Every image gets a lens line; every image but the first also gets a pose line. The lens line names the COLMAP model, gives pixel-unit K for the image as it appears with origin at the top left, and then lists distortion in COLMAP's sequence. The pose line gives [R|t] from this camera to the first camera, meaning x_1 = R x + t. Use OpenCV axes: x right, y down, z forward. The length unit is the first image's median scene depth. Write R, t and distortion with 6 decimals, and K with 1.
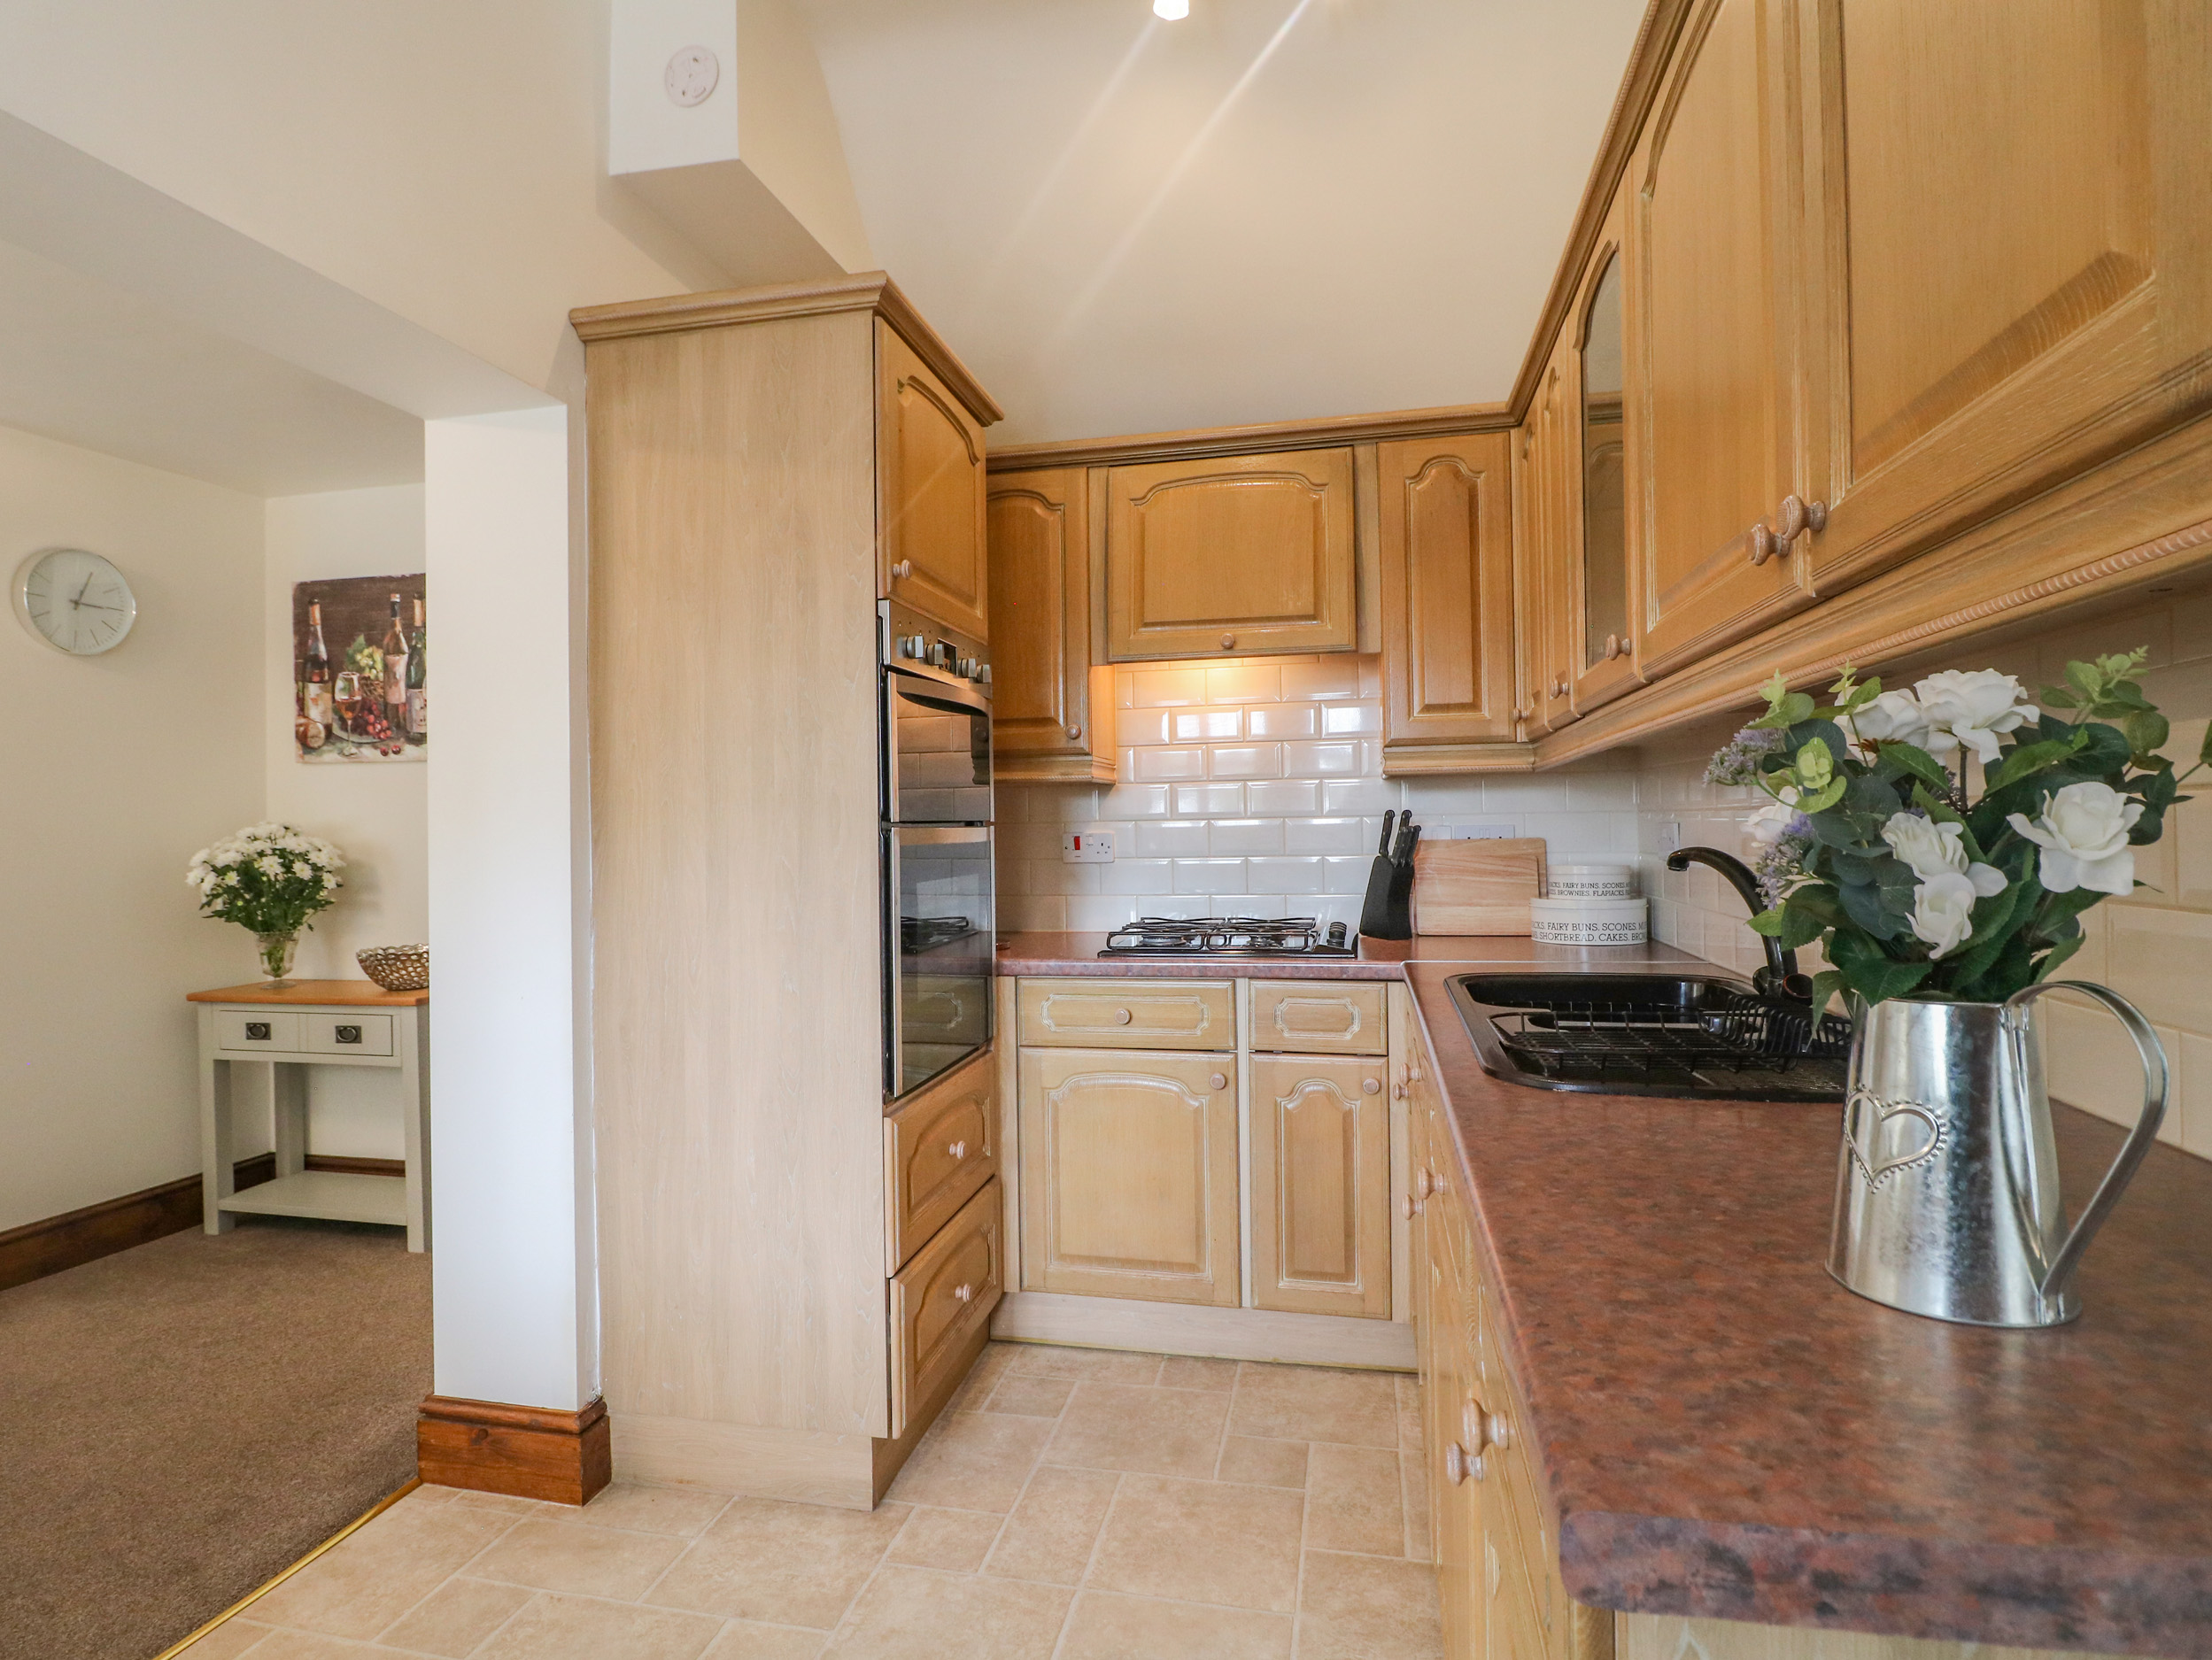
lens RADIAL K [[1138.9, 0, 1106.2], [0, 1138.9, 818.1], [0, 0, 1]] dist [-0.009520, -0.007938]
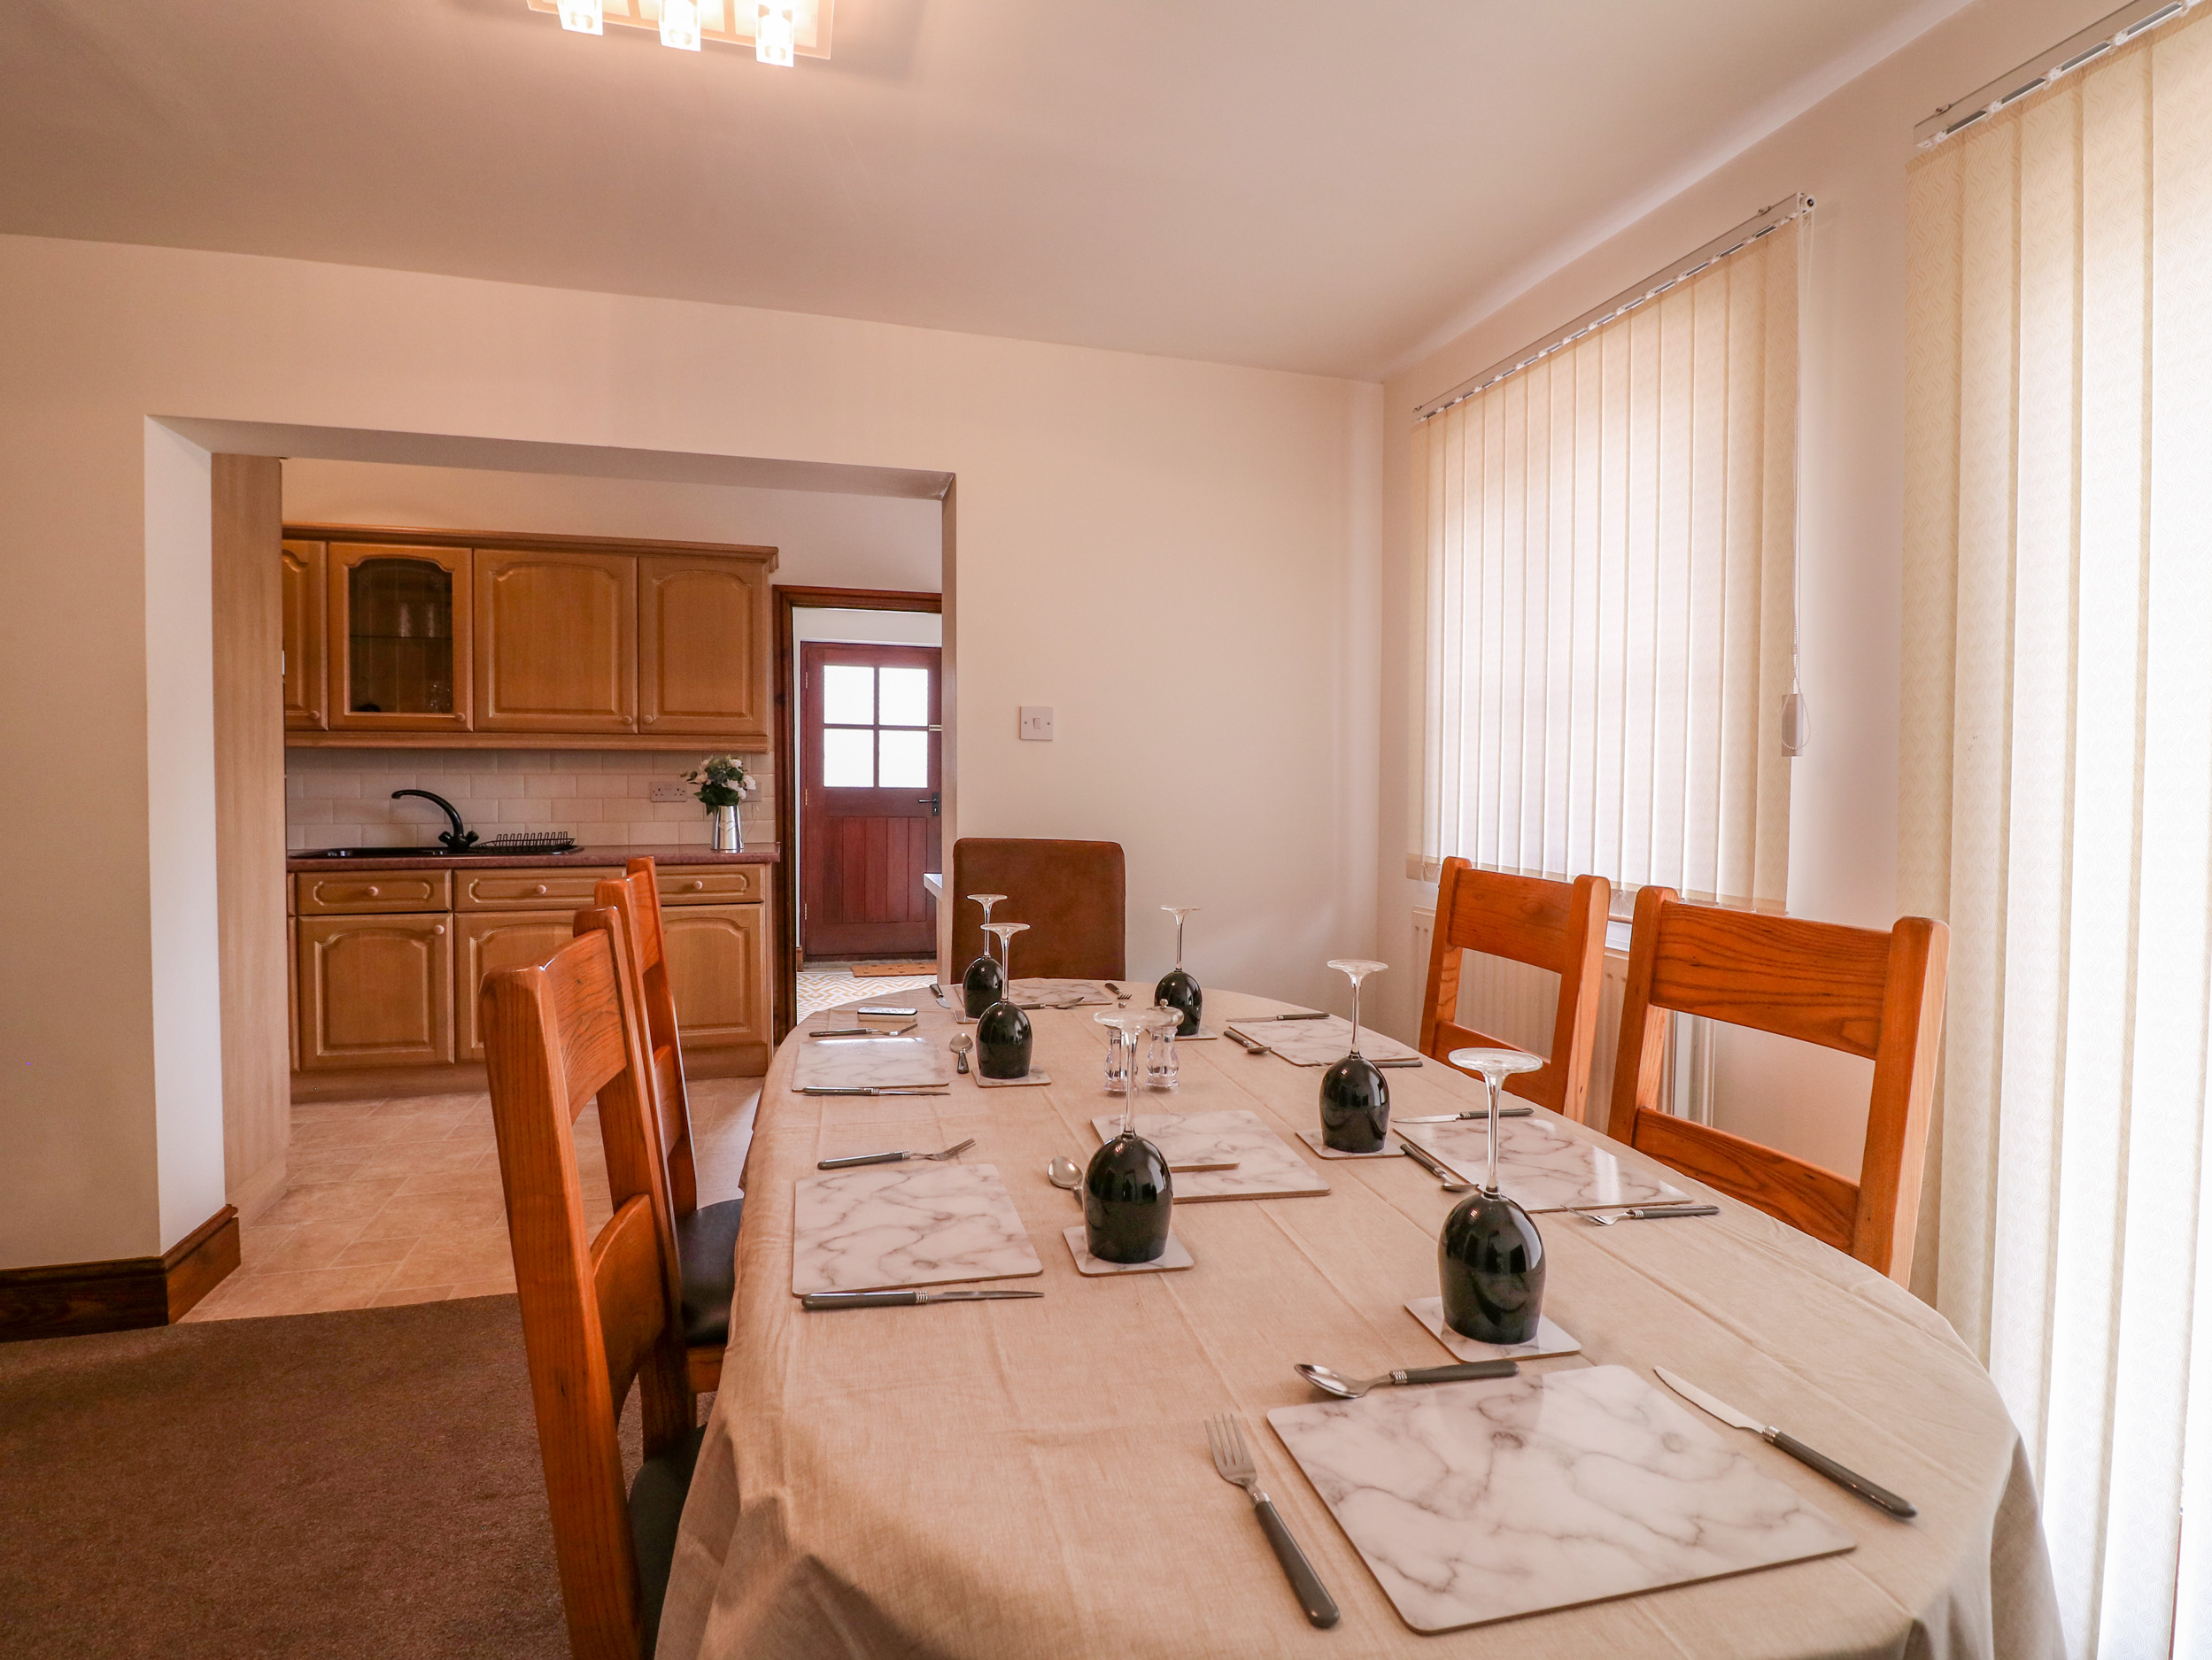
lens RADIAL K [[1138.9, 0, 1098.6], [0, 1138.9, 823.8], [0, 0, 1]] dist [-0.009520, -0.007938]
pose [[-0.466166, -0.022276, 0.884417, -1.191774], [-0.004163, 0.999727, 0.022986, 0.018693], [-0.884688, 0.007034, -0.466131, 0.391400]]
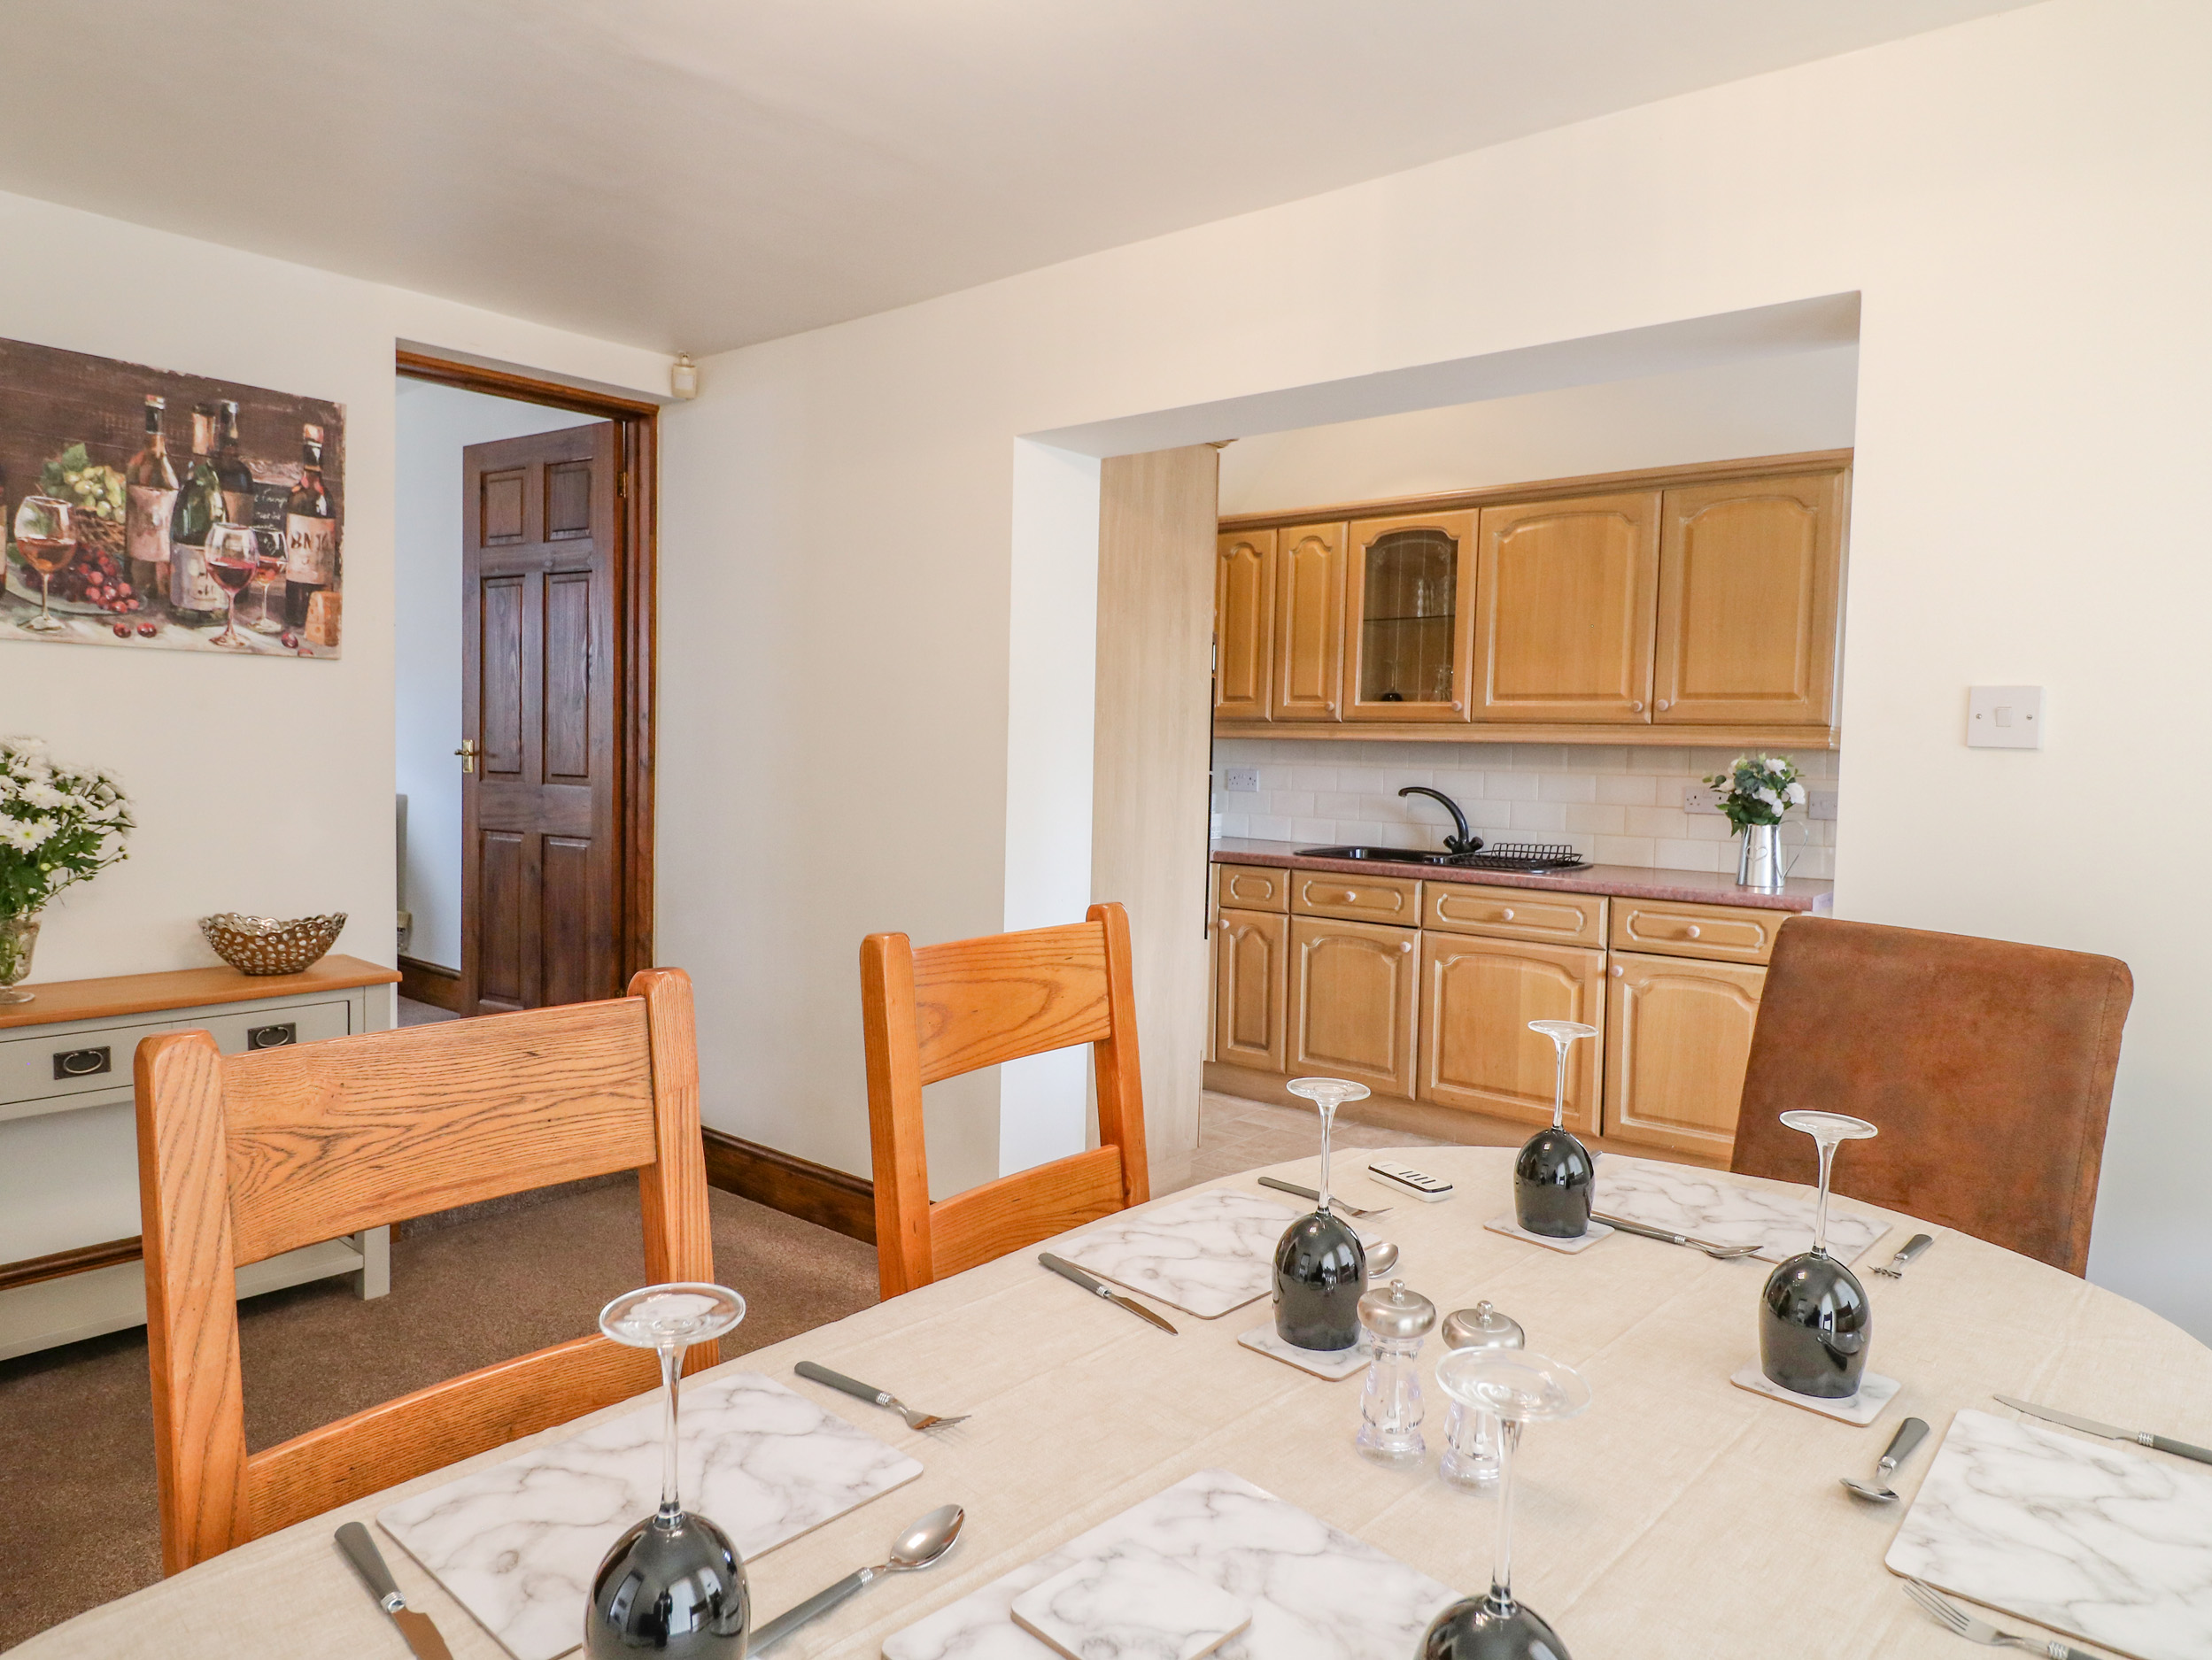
lens RADIAL K [[1382.9, 0, 1118.4], [0, 1382.9, 823.1], [0, 0, 1]] dist [0.002328, -0.002162]
pose [[0.468393, -0.025914, 0.883140, -1.082817], [-0.035701, 0.998198, 0.048225, -0.006504], [-0.882799, -0.054118, 0.466623, 0.105448]]
